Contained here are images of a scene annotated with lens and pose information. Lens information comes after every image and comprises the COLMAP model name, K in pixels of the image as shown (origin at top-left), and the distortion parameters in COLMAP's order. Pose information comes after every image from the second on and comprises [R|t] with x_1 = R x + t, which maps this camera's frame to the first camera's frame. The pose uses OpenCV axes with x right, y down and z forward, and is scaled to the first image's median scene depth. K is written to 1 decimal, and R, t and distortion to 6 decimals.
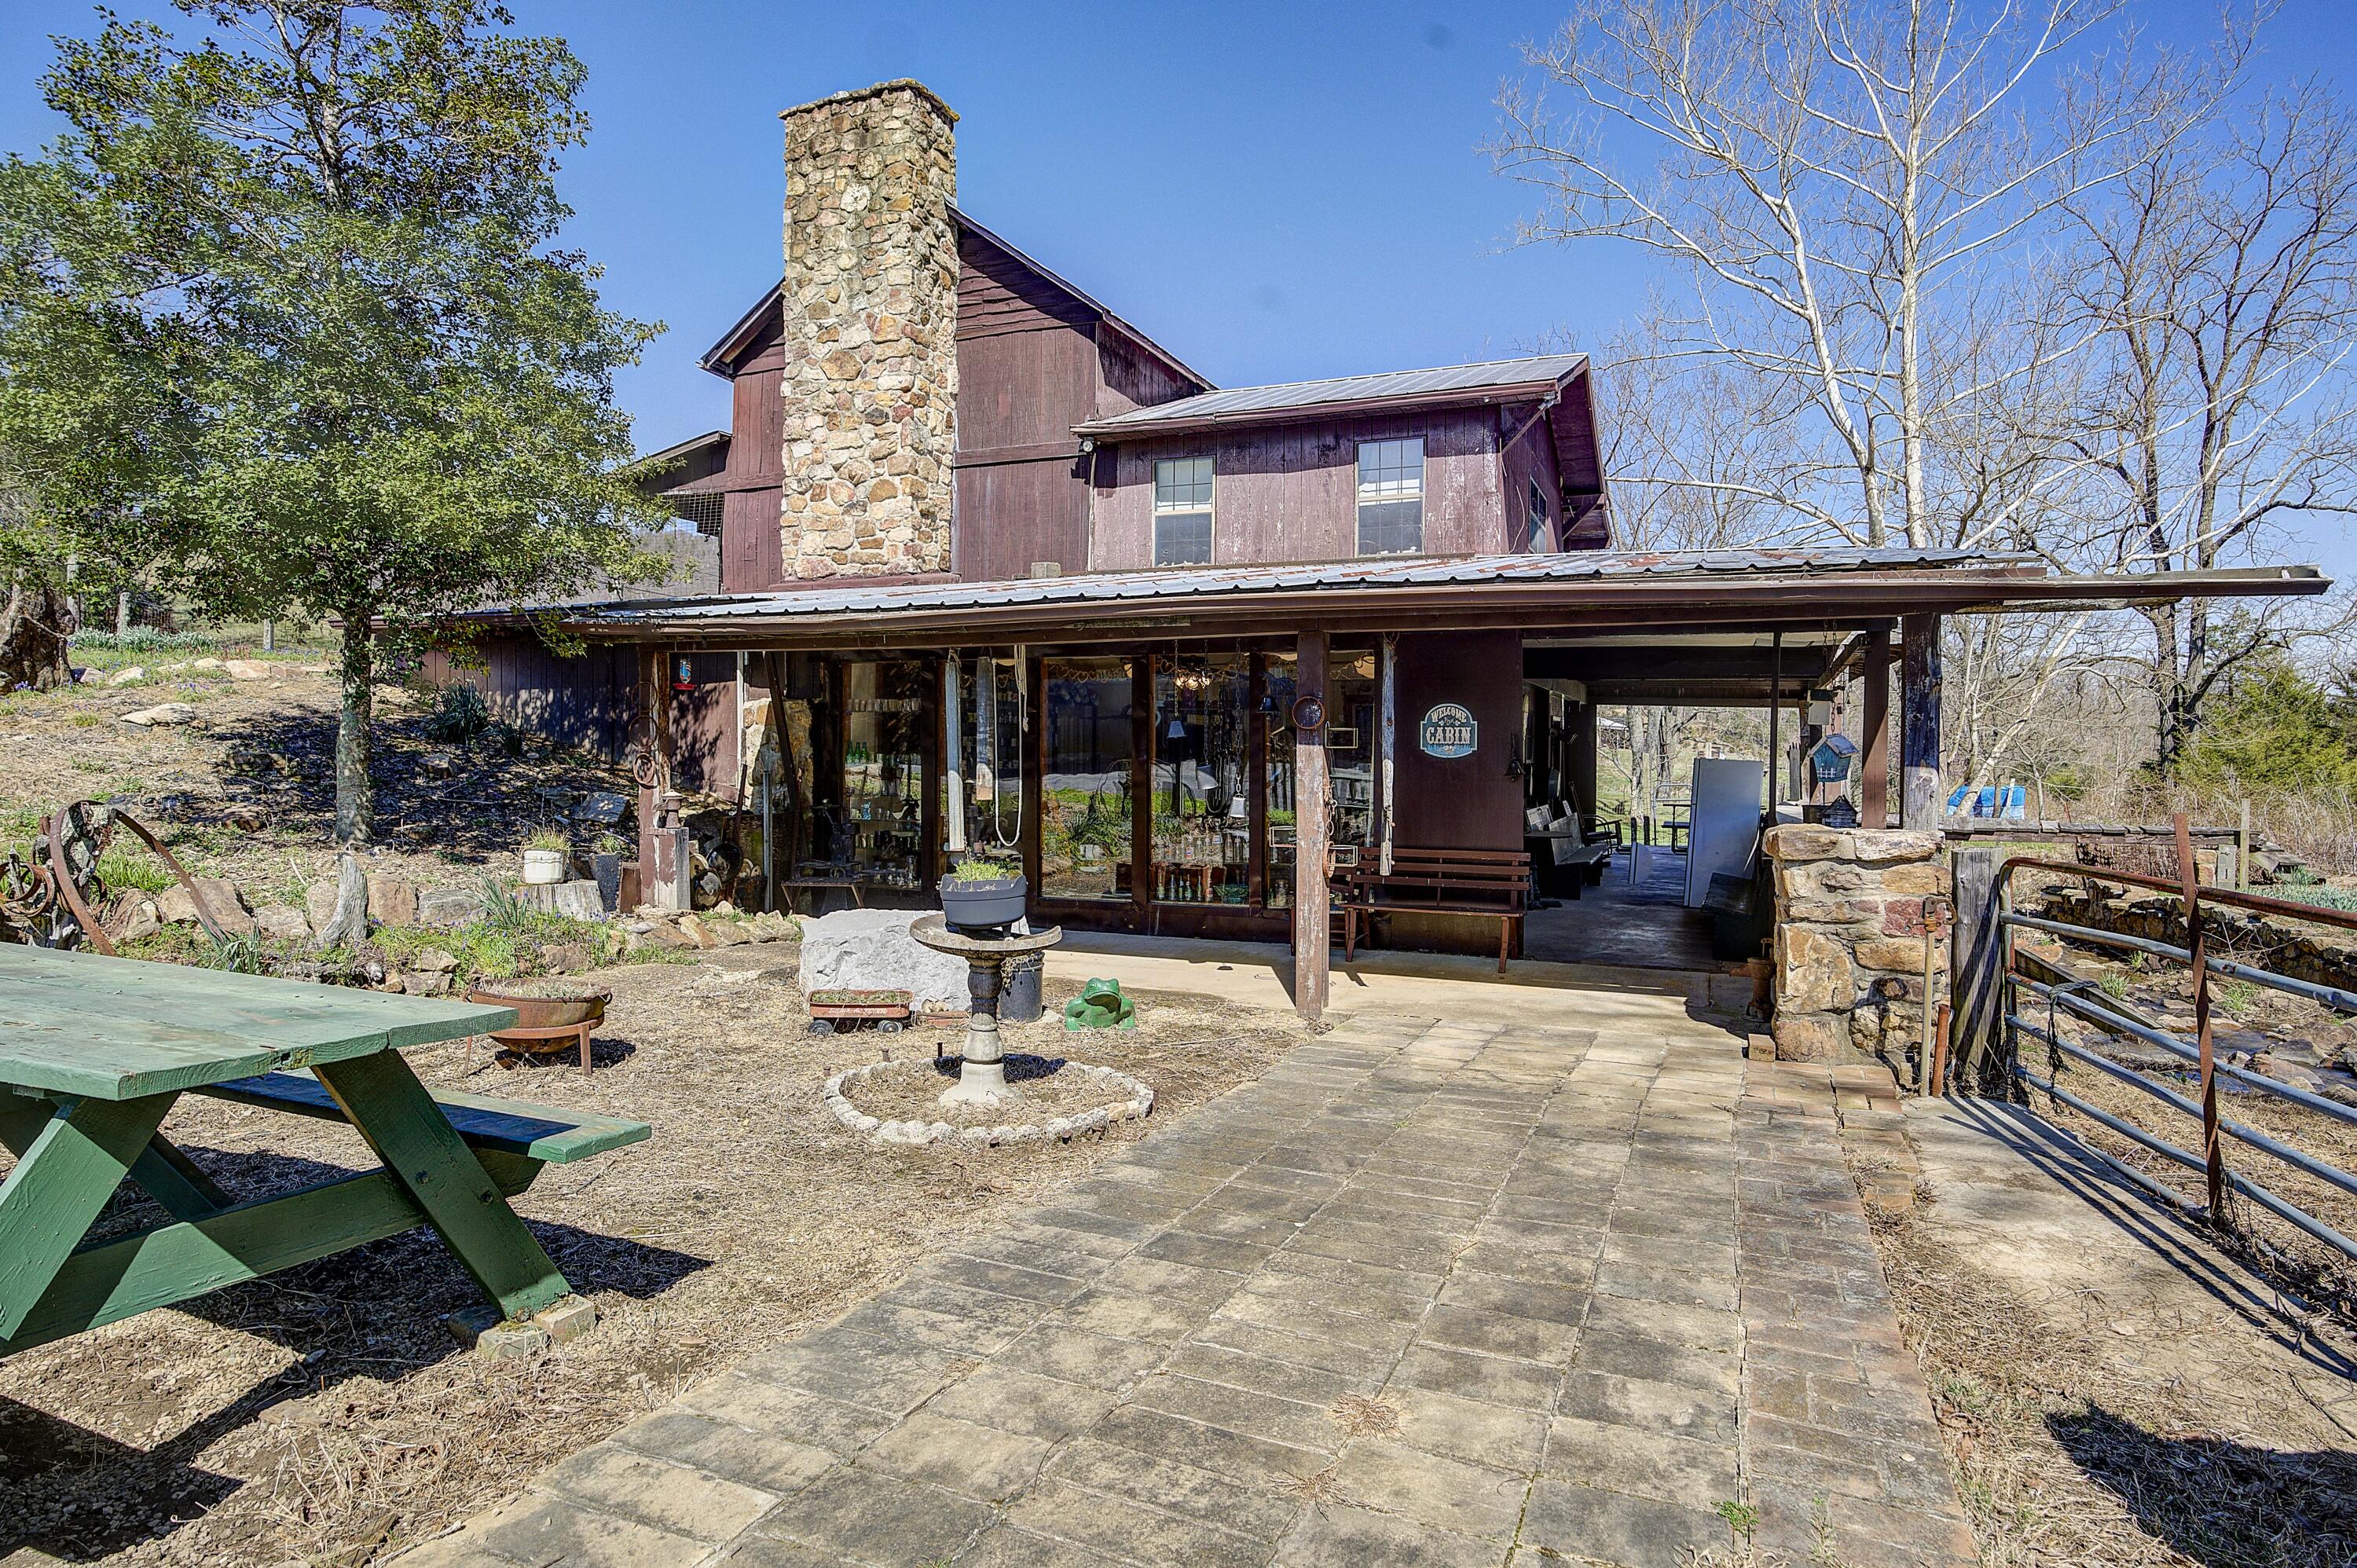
lens RADIAL K [[1305.5, 0, 1185.9], [0, 1305.5, 772.9], [0, 0, 1]] dist [-0.026730, 0.005584]
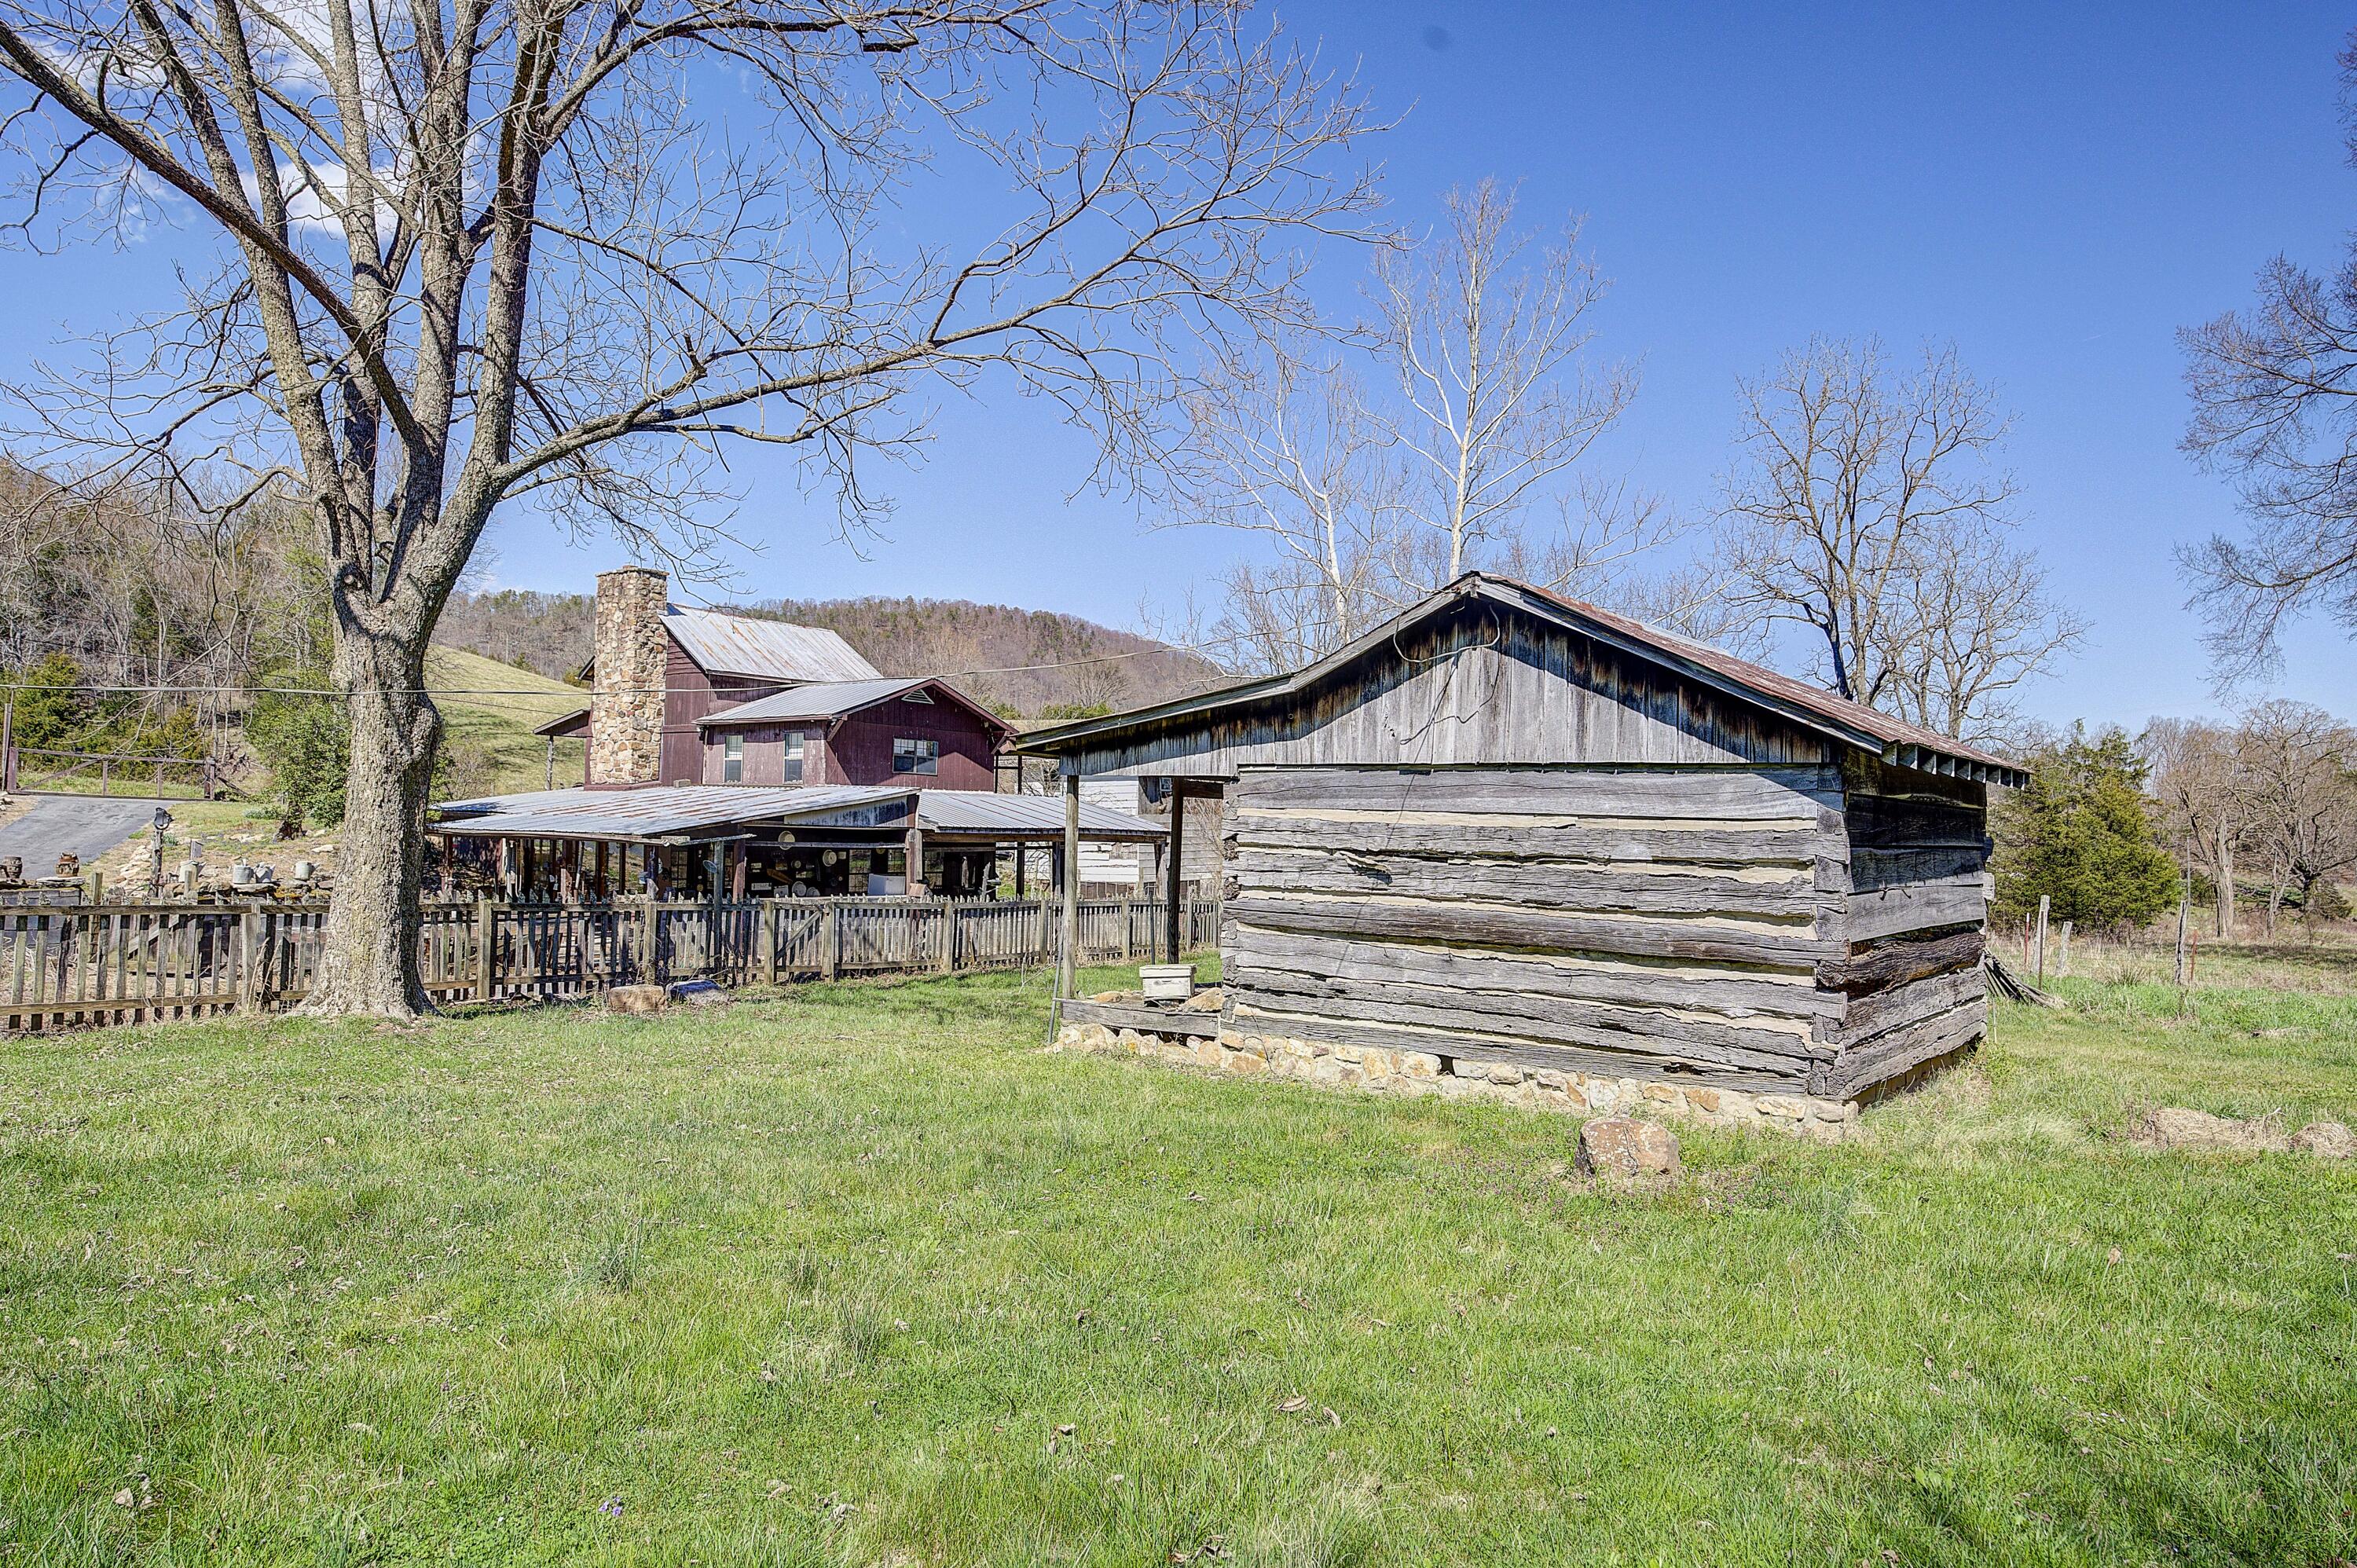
lens RADIAL K [[1498.0, 0, 1172.1], [0, 1498.0, 789.5], [0, 0, 1]] dist [-0.006639, -0.001156]
pose [[0.968226, 0.008963, -0.249917, 1.335994], [-0.020394, 0.998859, -0.043189, -0.048656], [0.249245, 0.046913, 0.967303, -1.270787]]
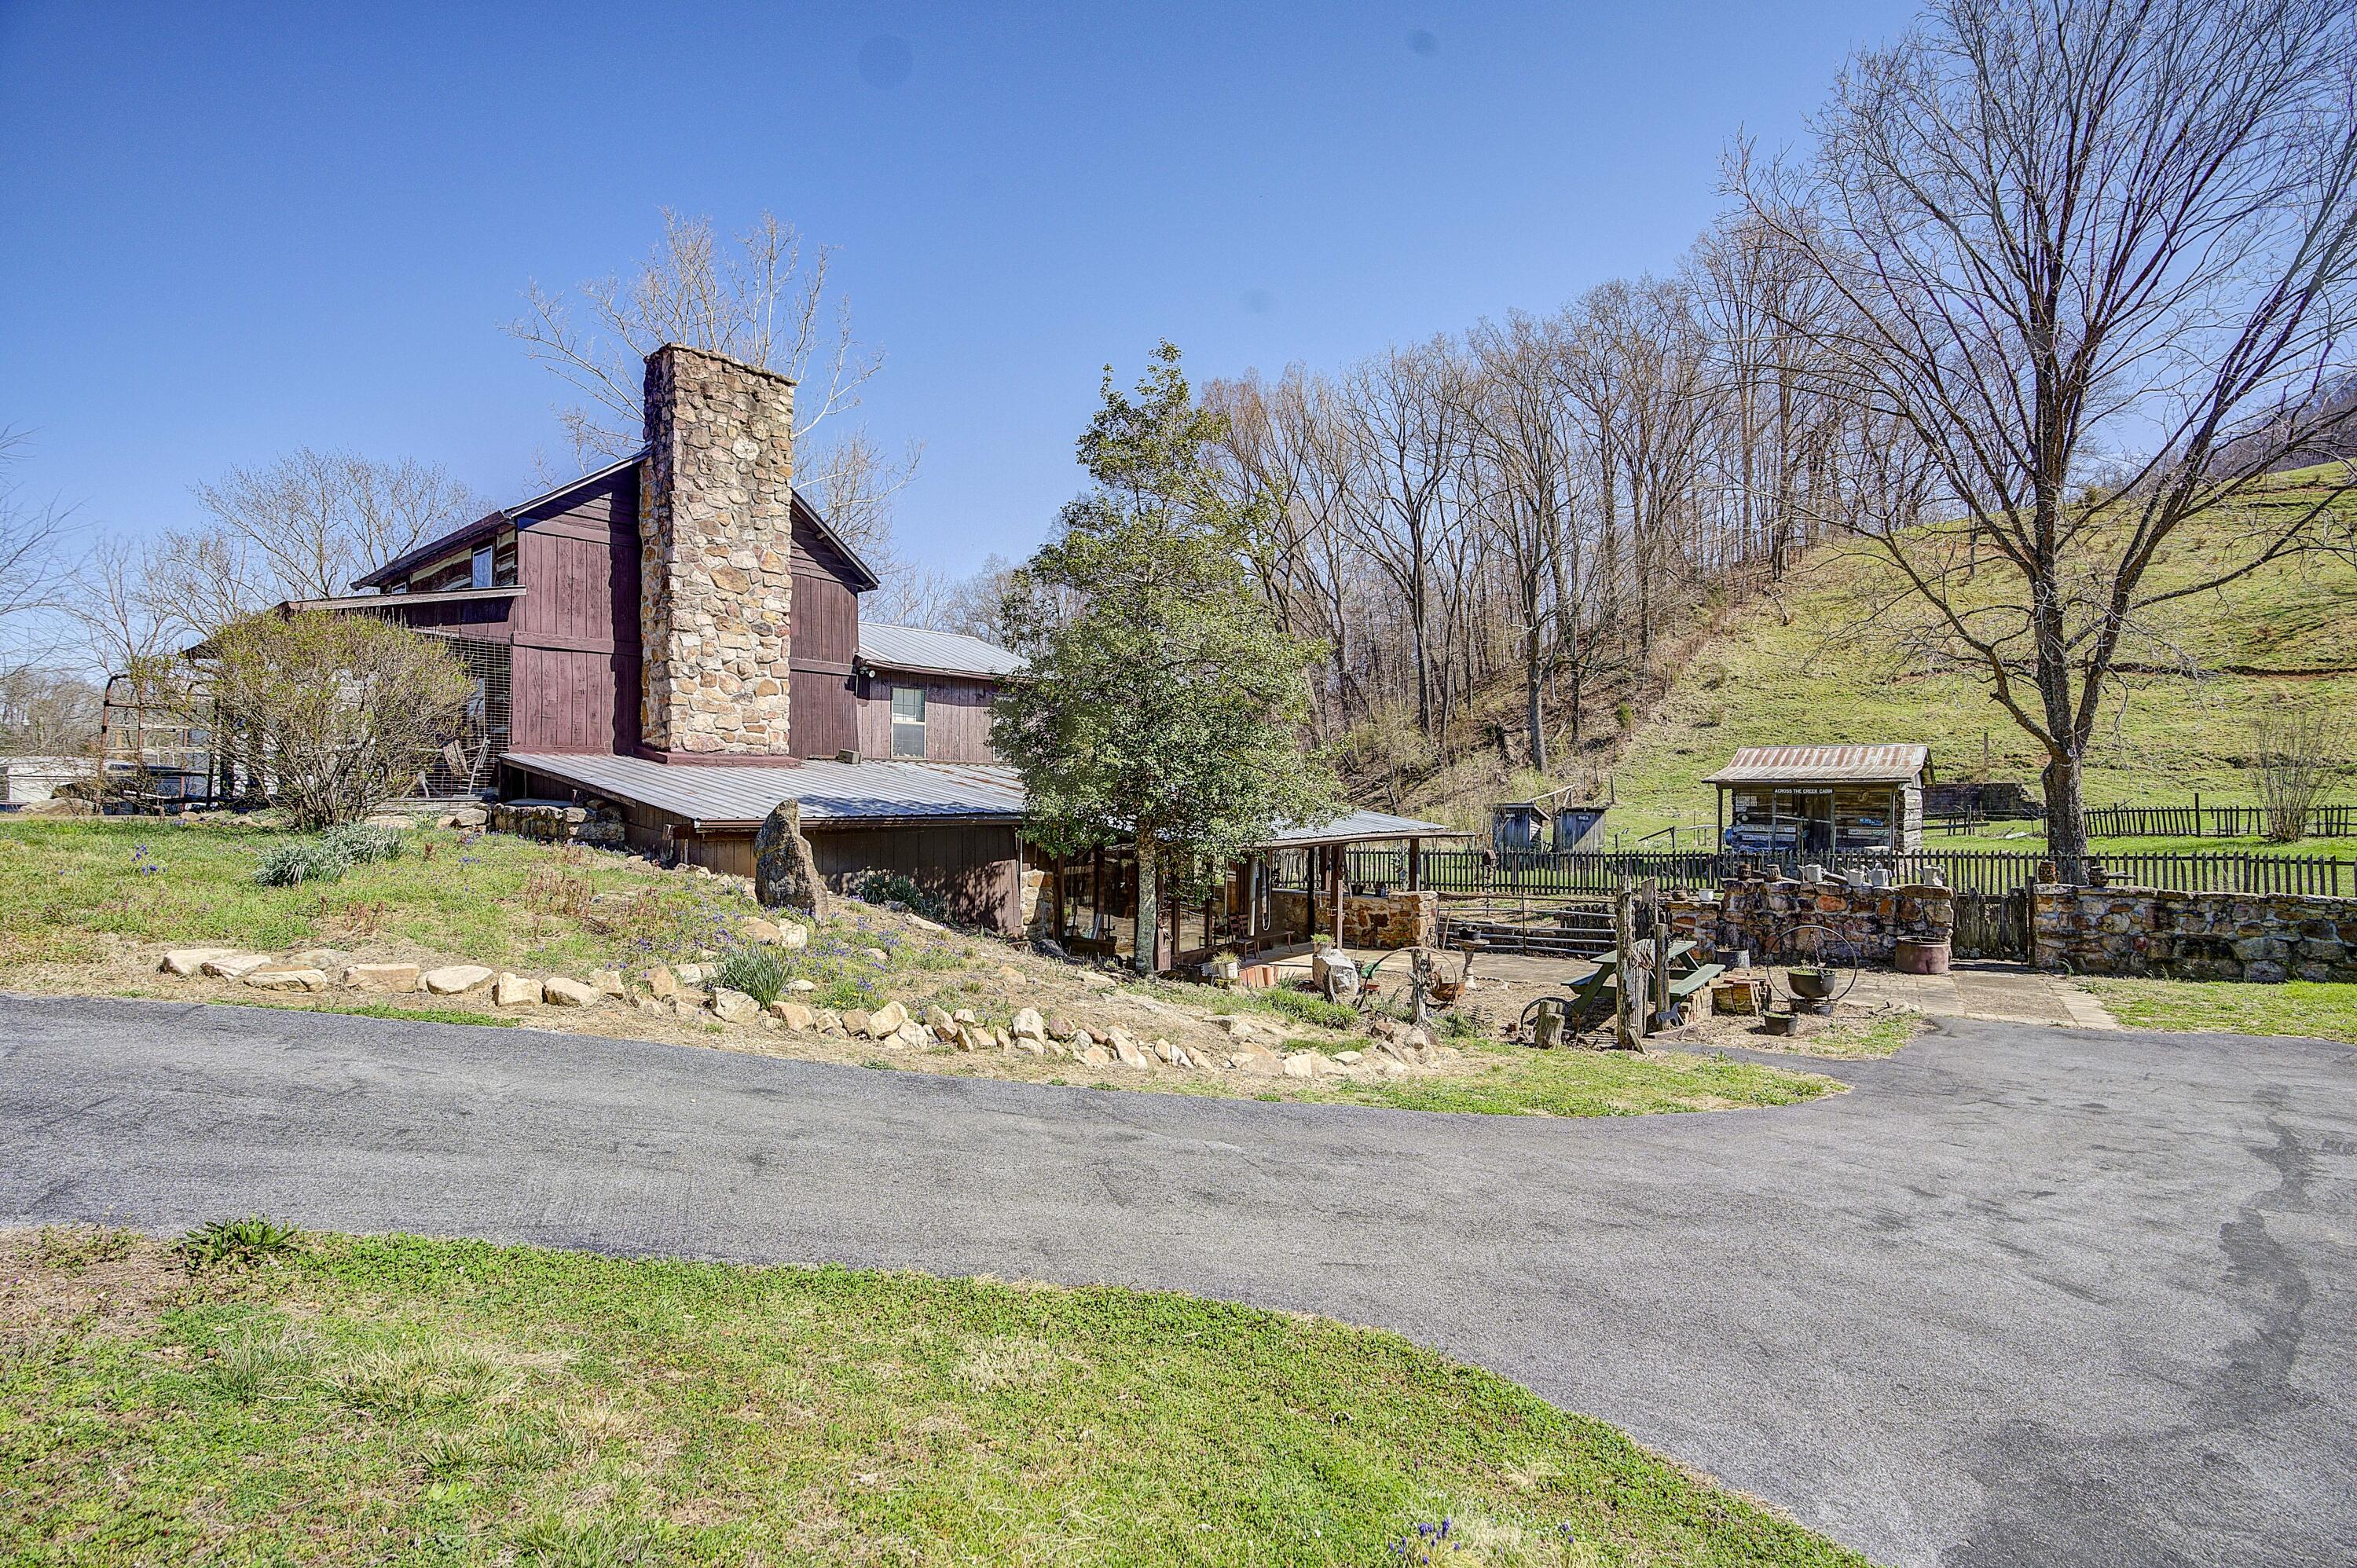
lens RADIAL K [[1121.7, 0, 1184.9], [0, 1121.7, 772.5], [0, 0, 1]] dist [-0.050793, 0.004179]
pose [[0.264412, 0.015253, 0.964289, -1.159818], [0.019426, 0.999588, -0.021138, -0.103076], [-0.964214, 0.024321, 0.264006, 0.321517]]
